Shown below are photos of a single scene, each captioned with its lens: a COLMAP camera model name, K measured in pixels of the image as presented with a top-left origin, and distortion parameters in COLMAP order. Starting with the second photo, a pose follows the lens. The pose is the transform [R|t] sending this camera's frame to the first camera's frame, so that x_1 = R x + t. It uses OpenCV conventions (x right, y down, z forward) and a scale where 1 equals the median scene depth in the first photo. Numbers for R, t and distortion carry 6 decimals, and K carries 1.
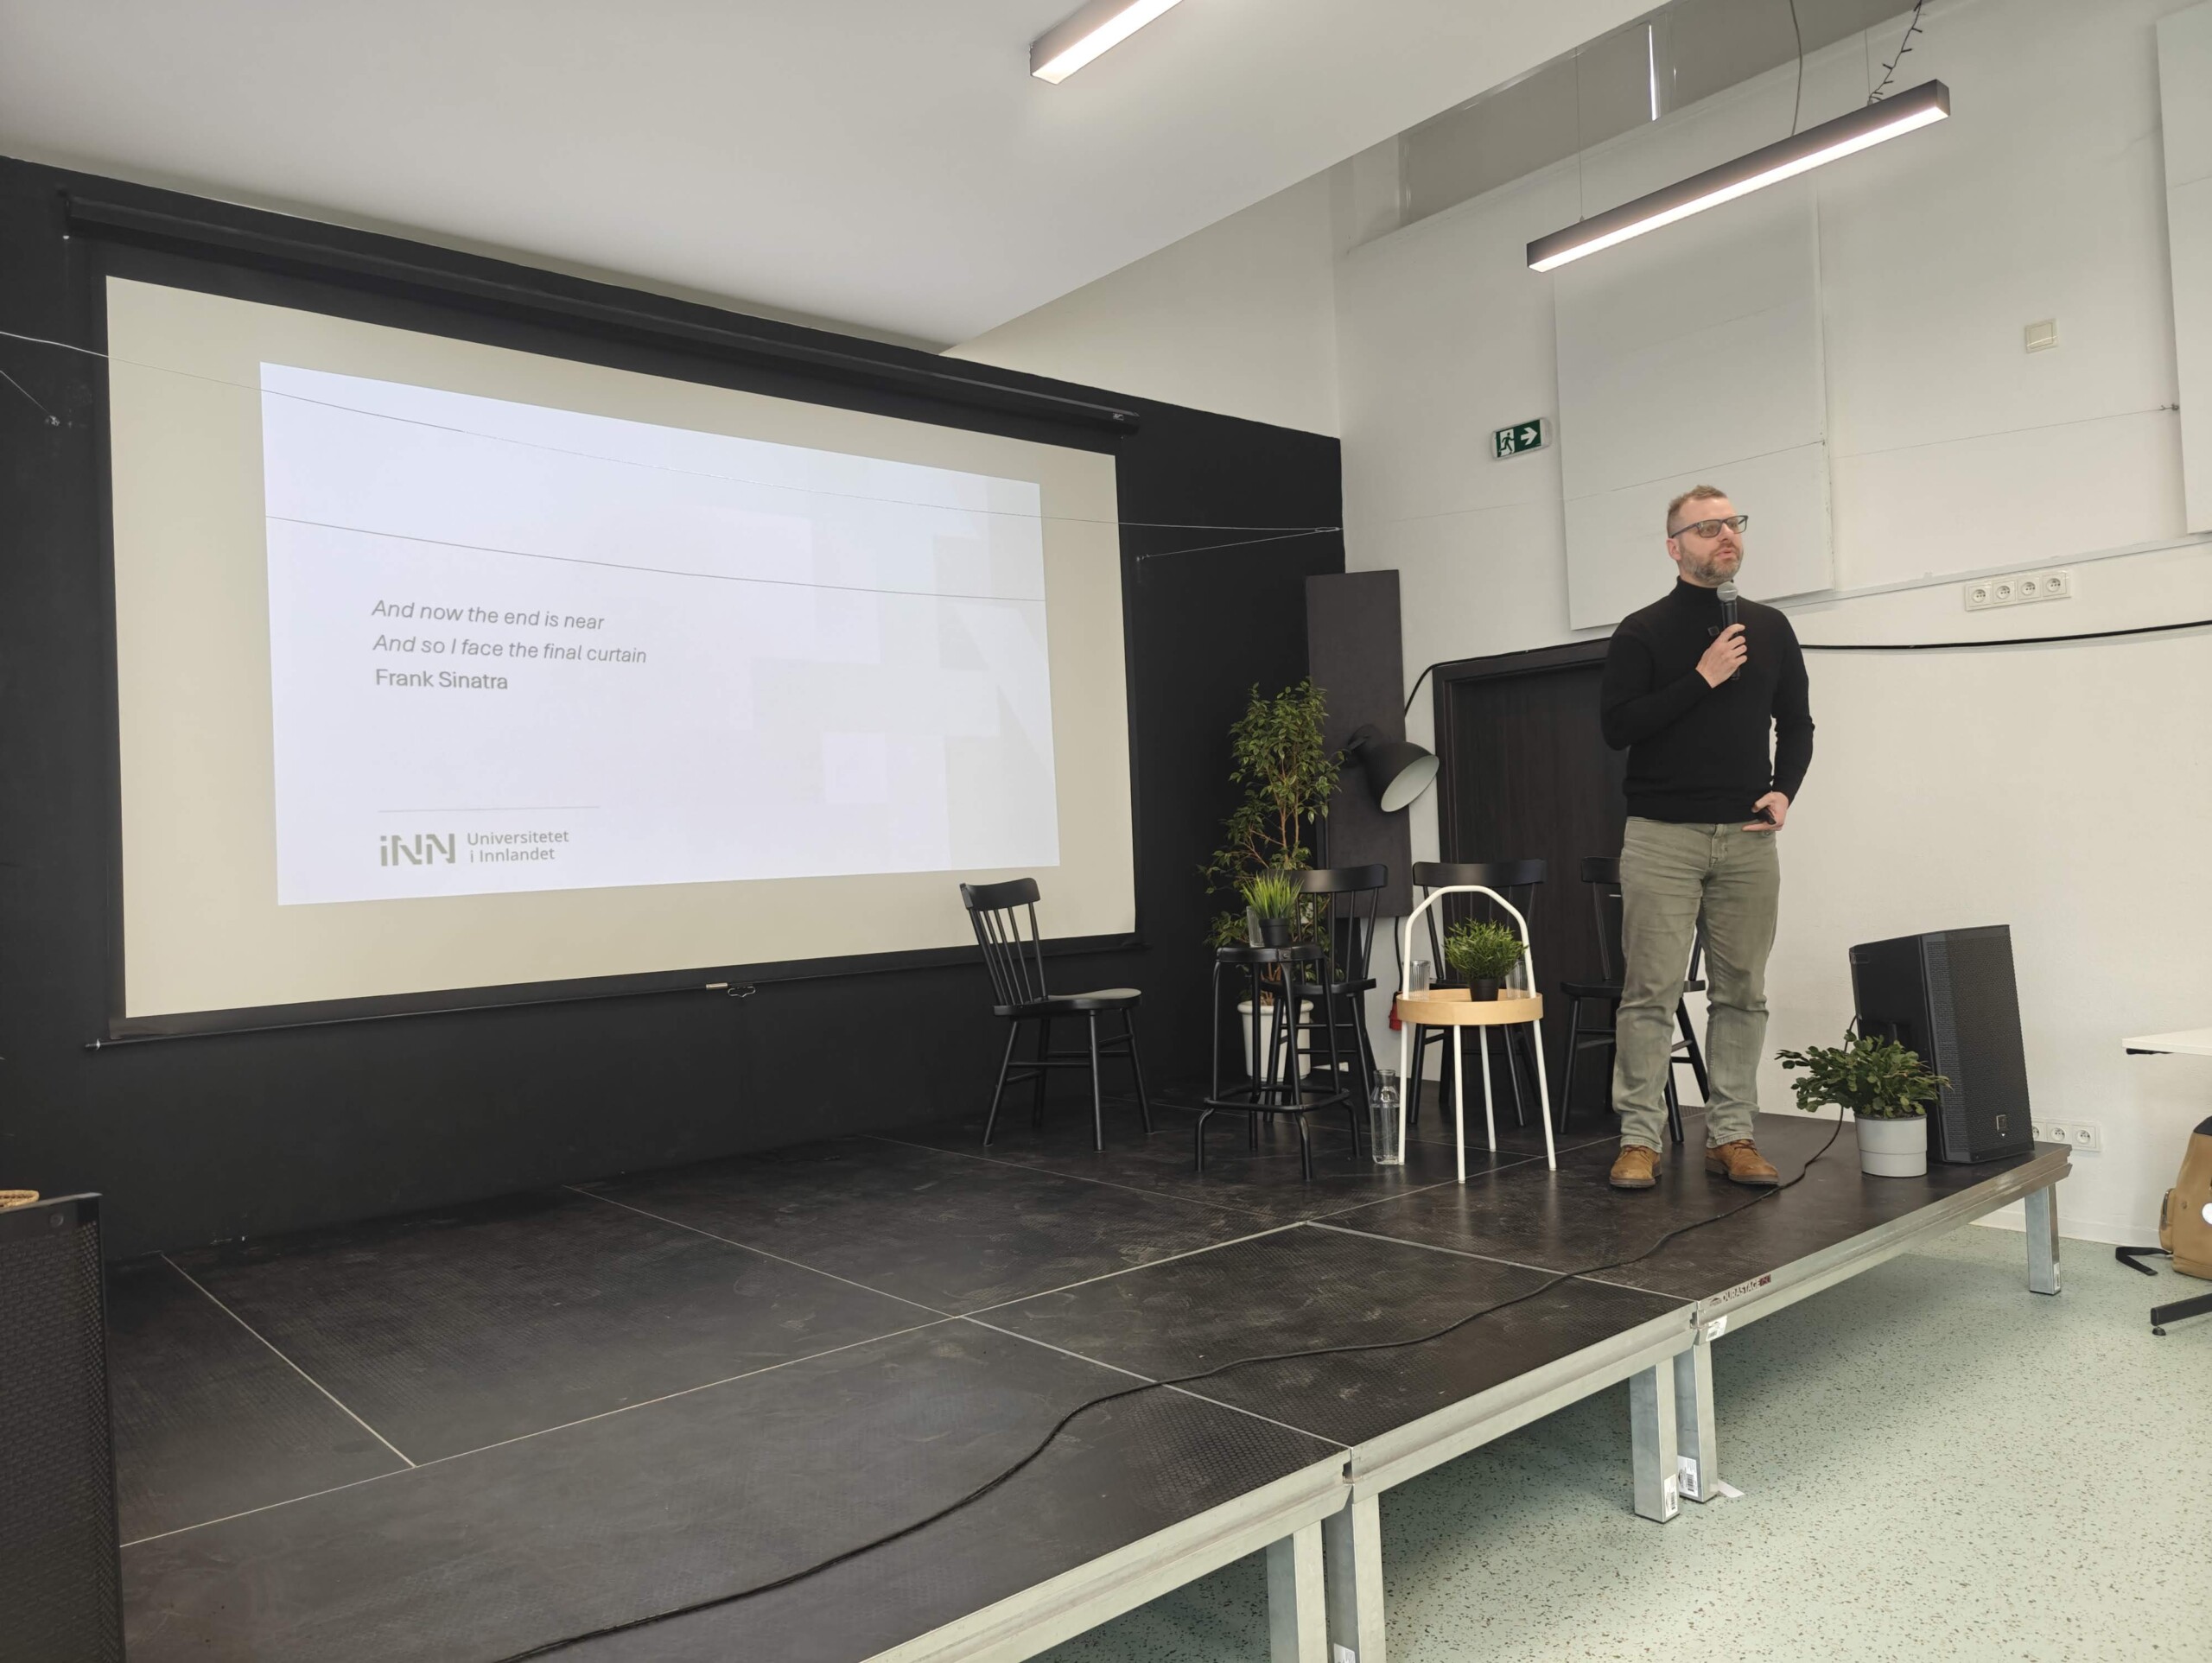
lens RADIAL K [[1541.7, 0, 1106.0], [0, 1541.7, 831.5], [0, 0, 1]] dist [0.009453, -0.001654]
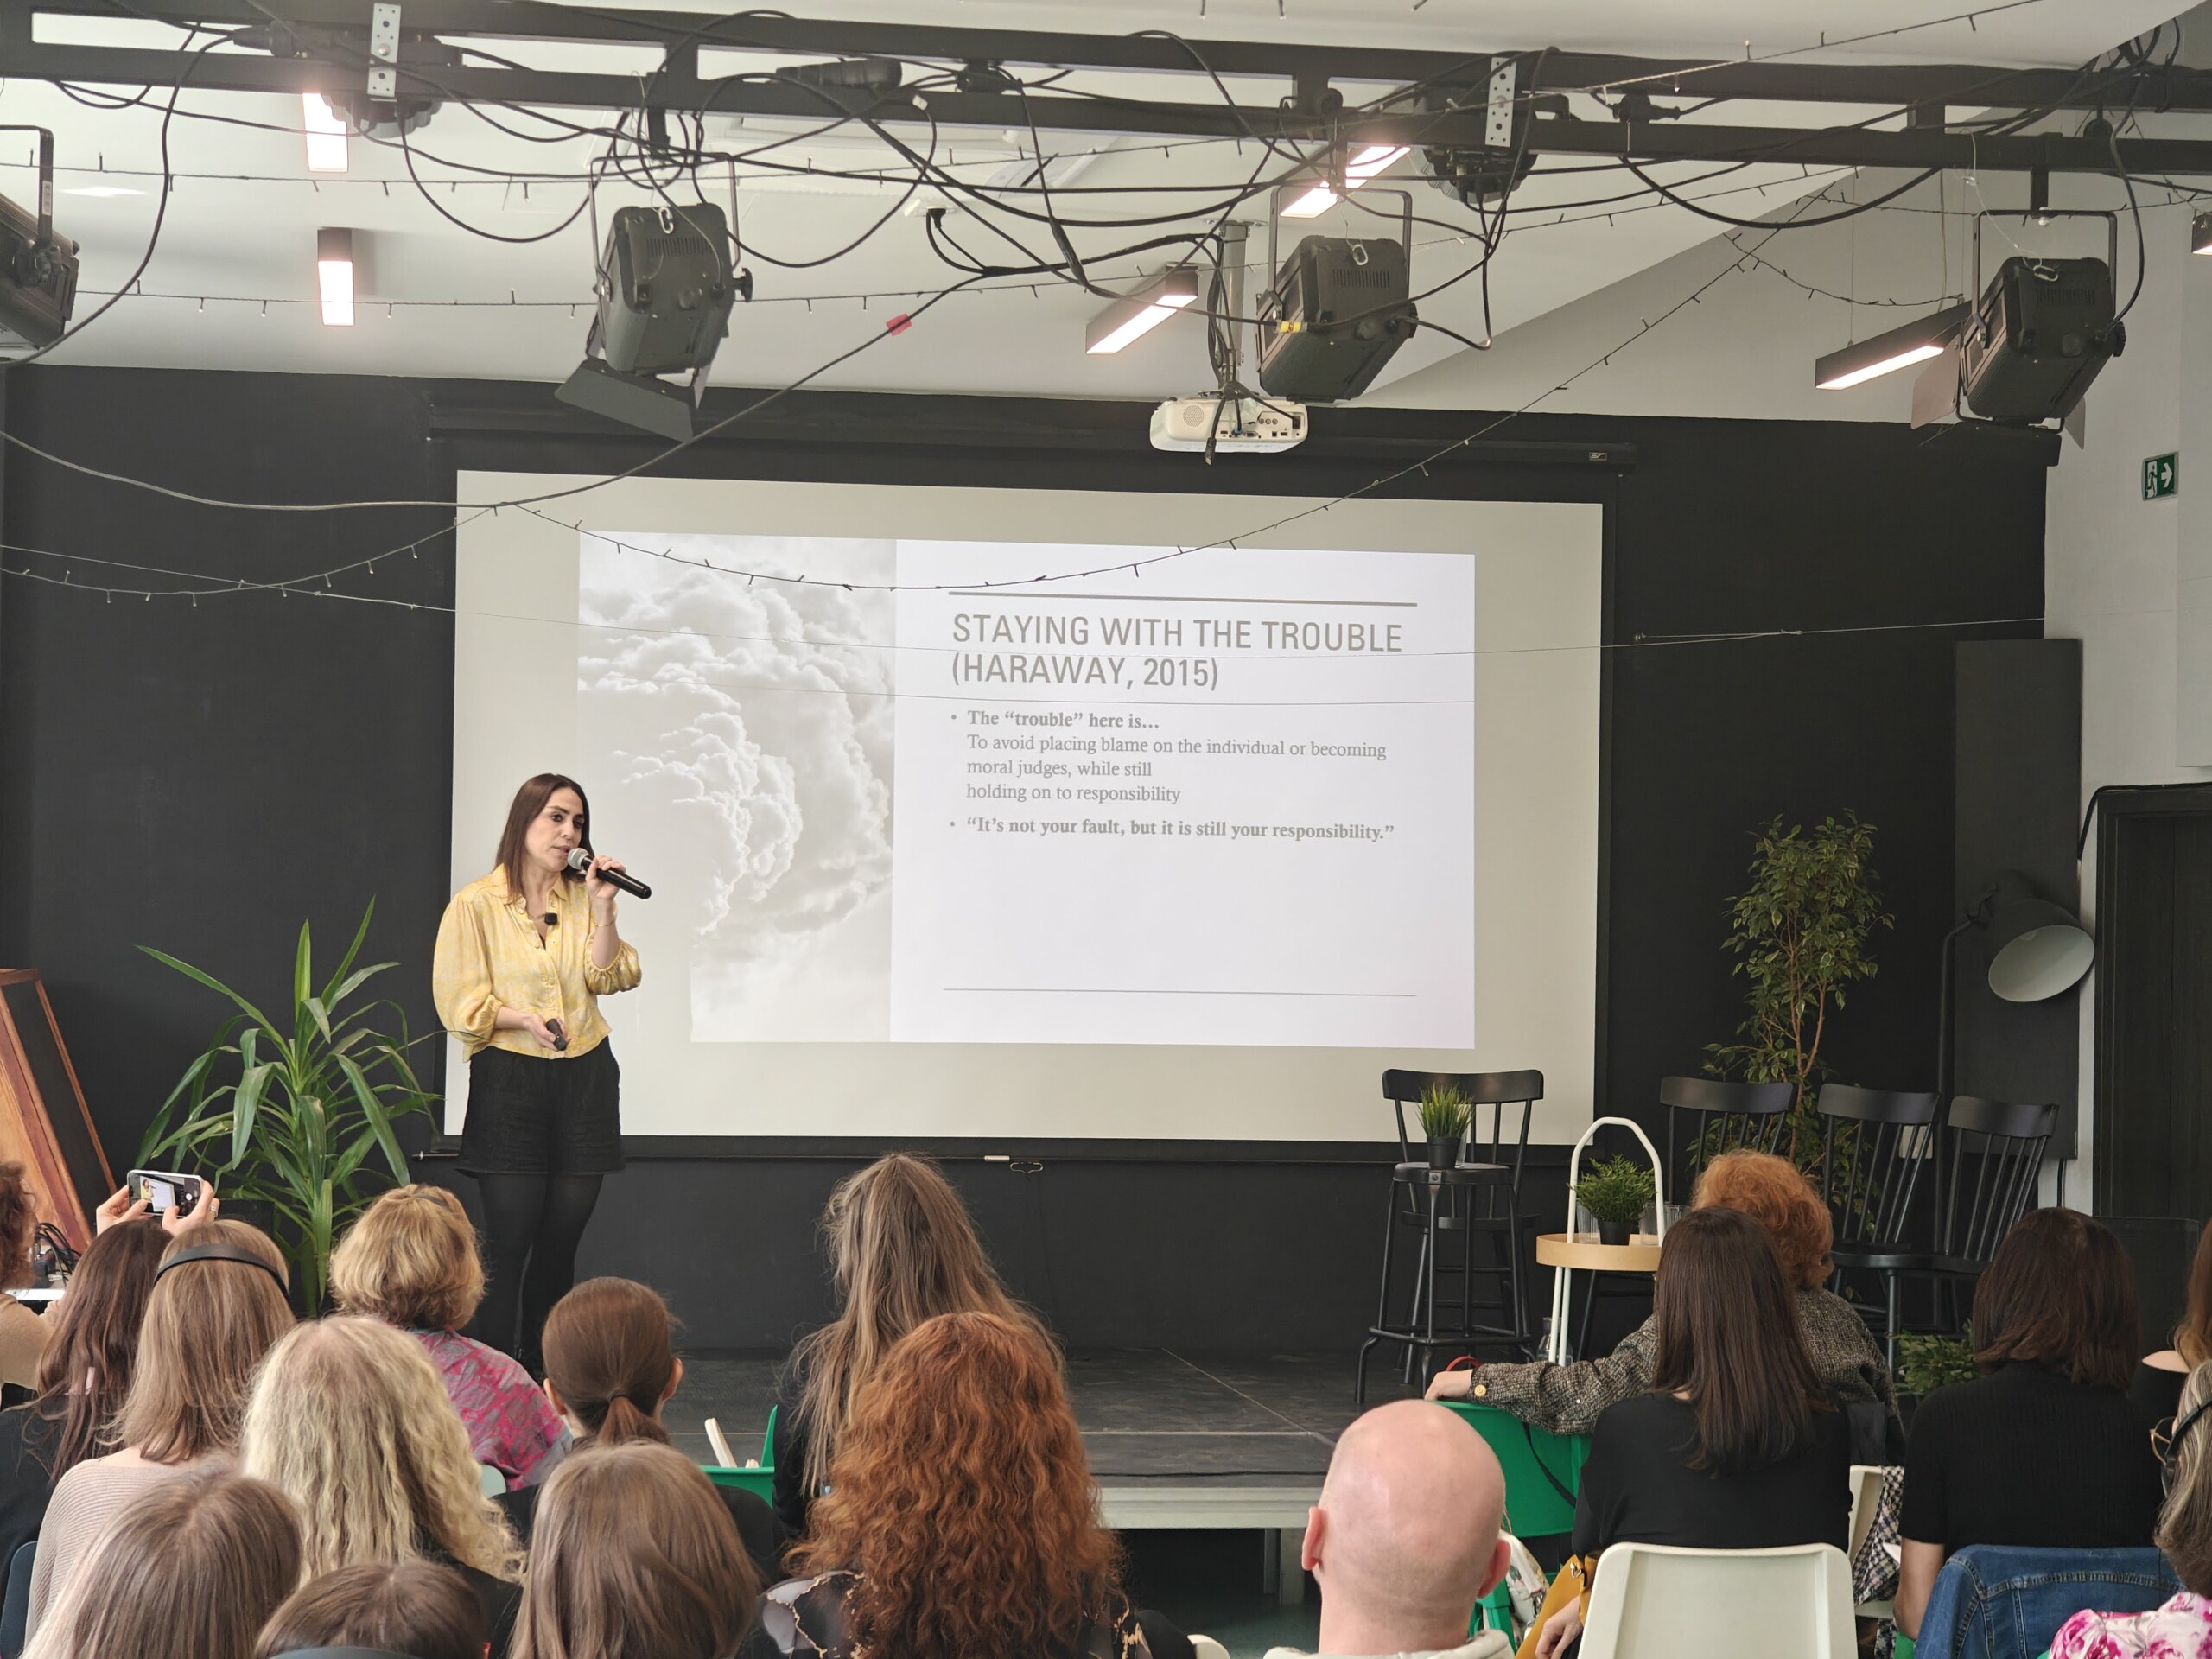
lens RADIAL K [[4783.1, 0, 1106.0], [0, 4783.1, 829.5], [0, 0, 1]] dist [0.053318, -0.220245]
pose [[0.851938, 0.048614, -0.521381, 1.464630], [-0.040654, 0.998816, 0.026703, -0.200283], [0.522062, -0.001553, 0.852906, -1.584209]]
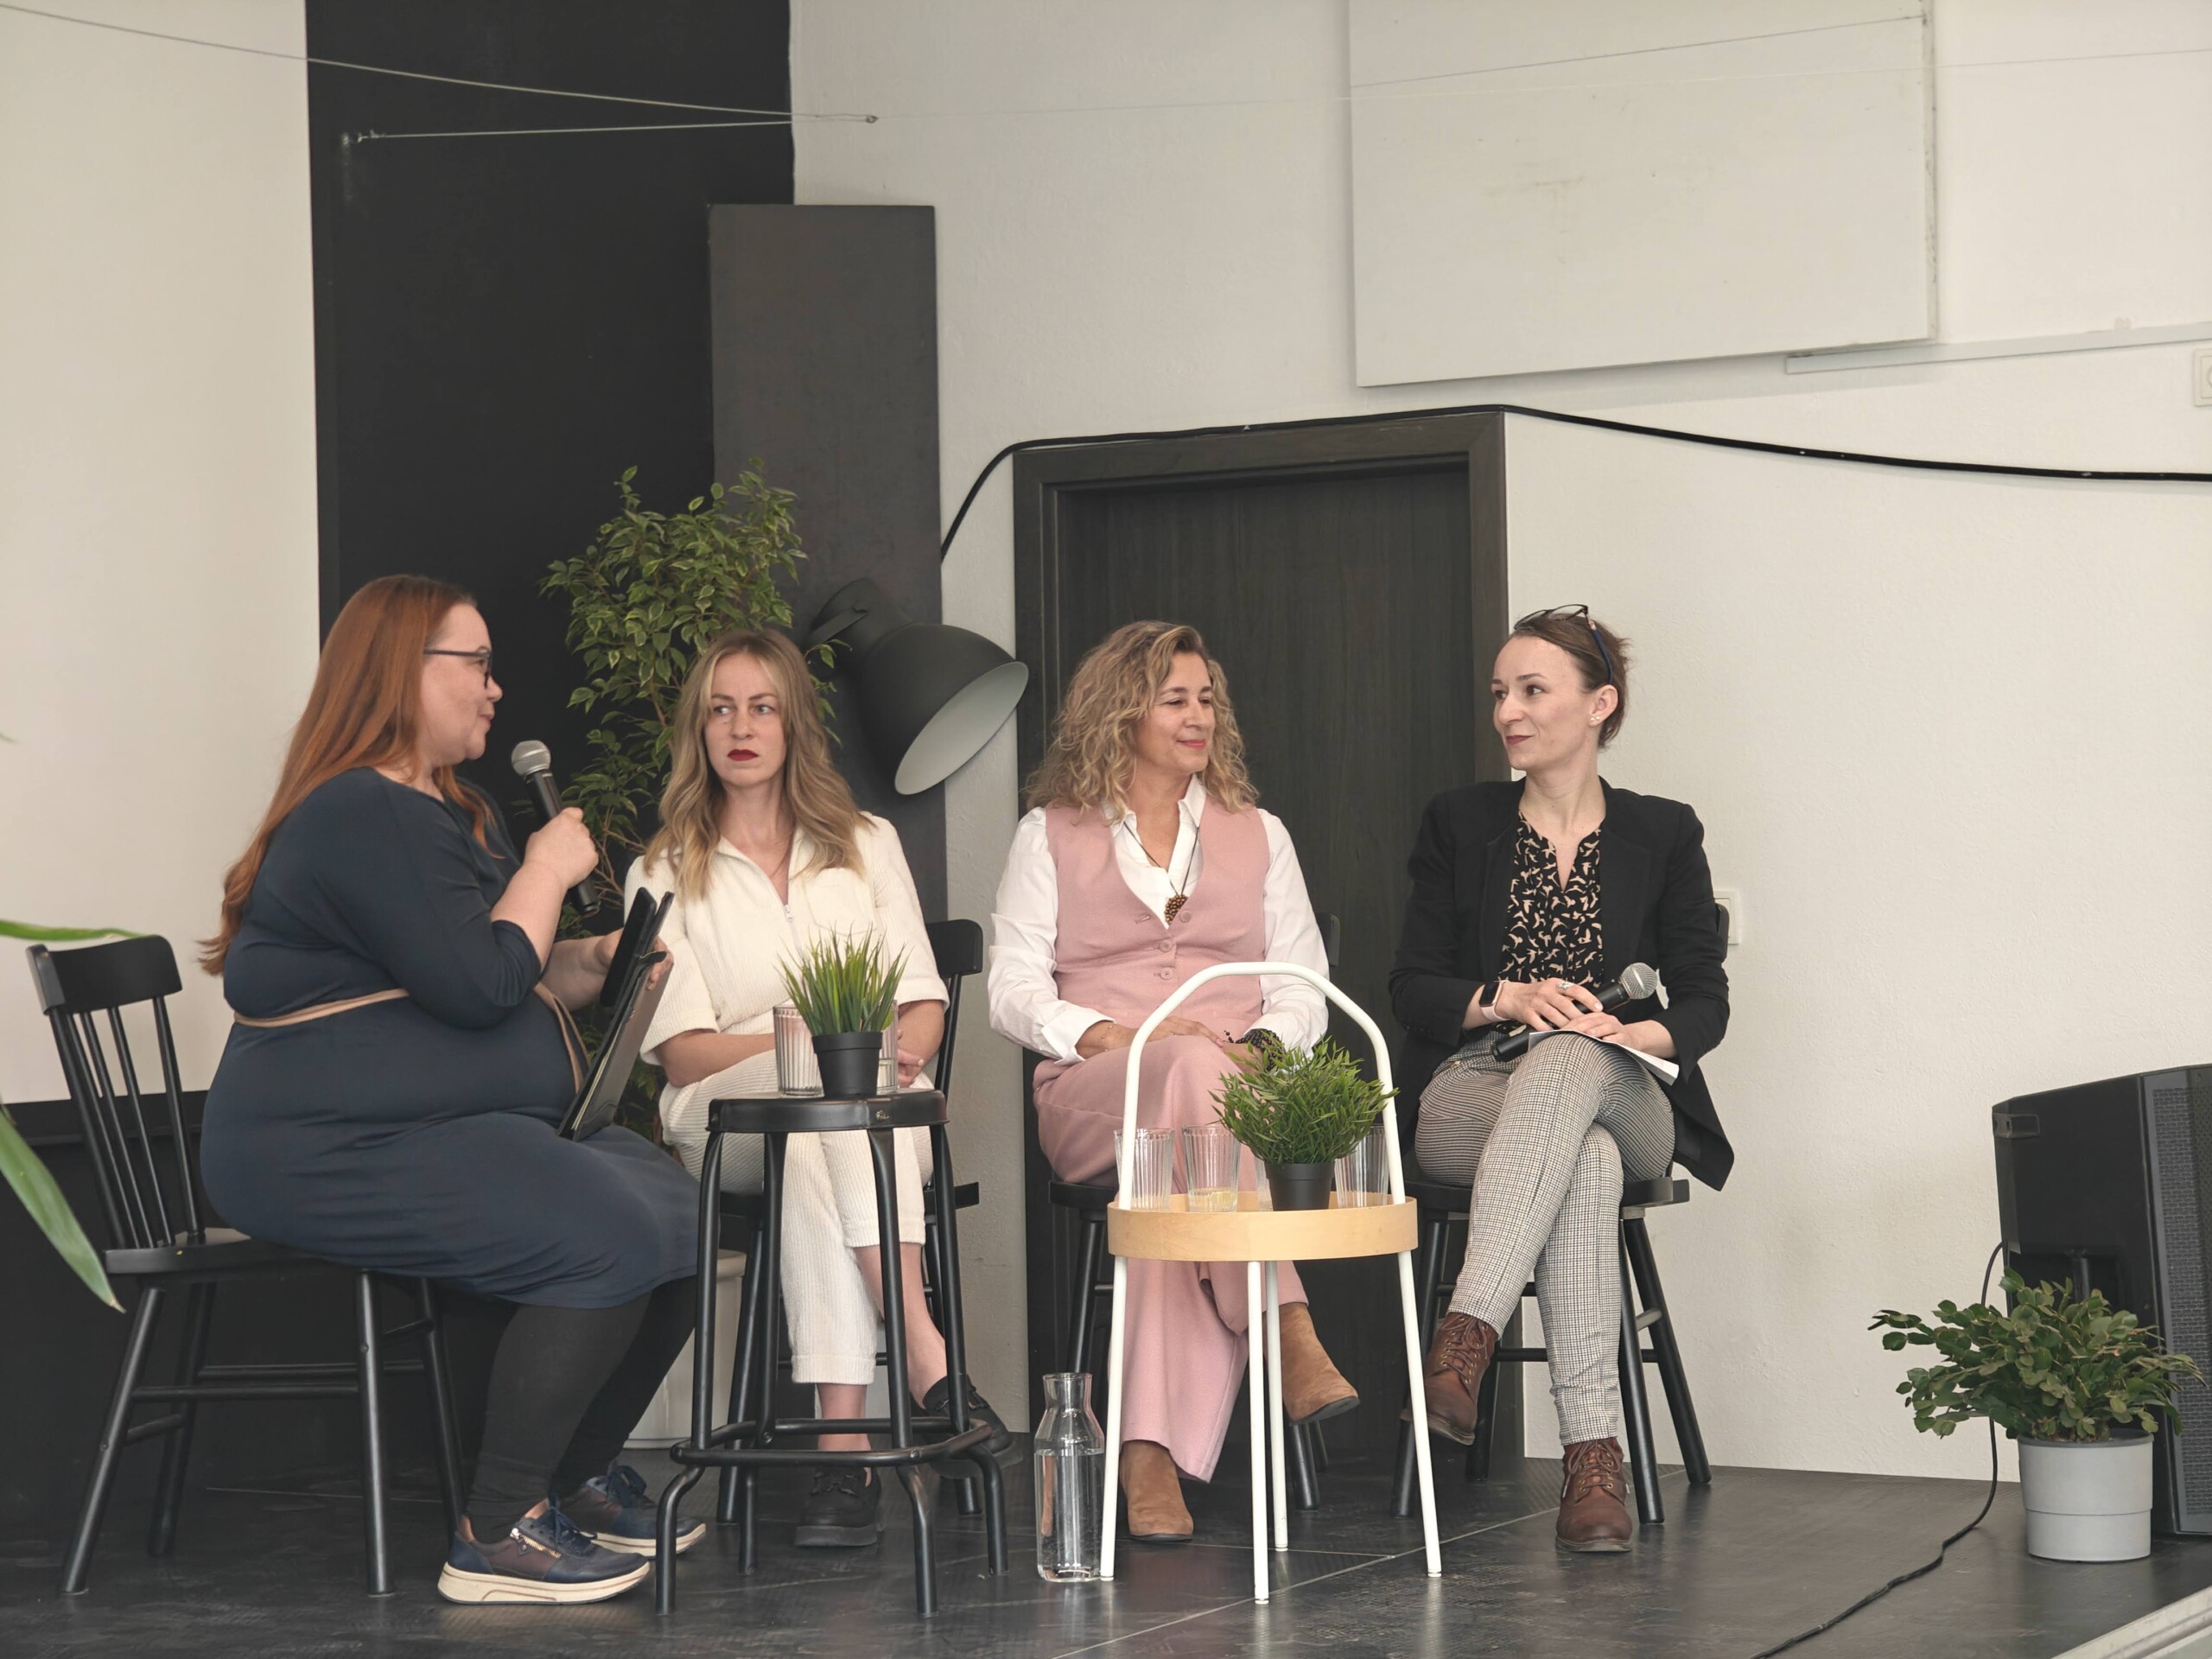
lens RADIAL K [[4605.7, 0, 1106.0], [0, 4605.7, 829.5], [0, 0, 1]] dist [0.109993, 0.554042]
pose [[0.943449, 0.024044, 0.330645, -0.272411], [-0.023279, 0.999709, -0.006274, 0.005360], [-0.330700, -0.001778, 0.943734, -0.284799]]
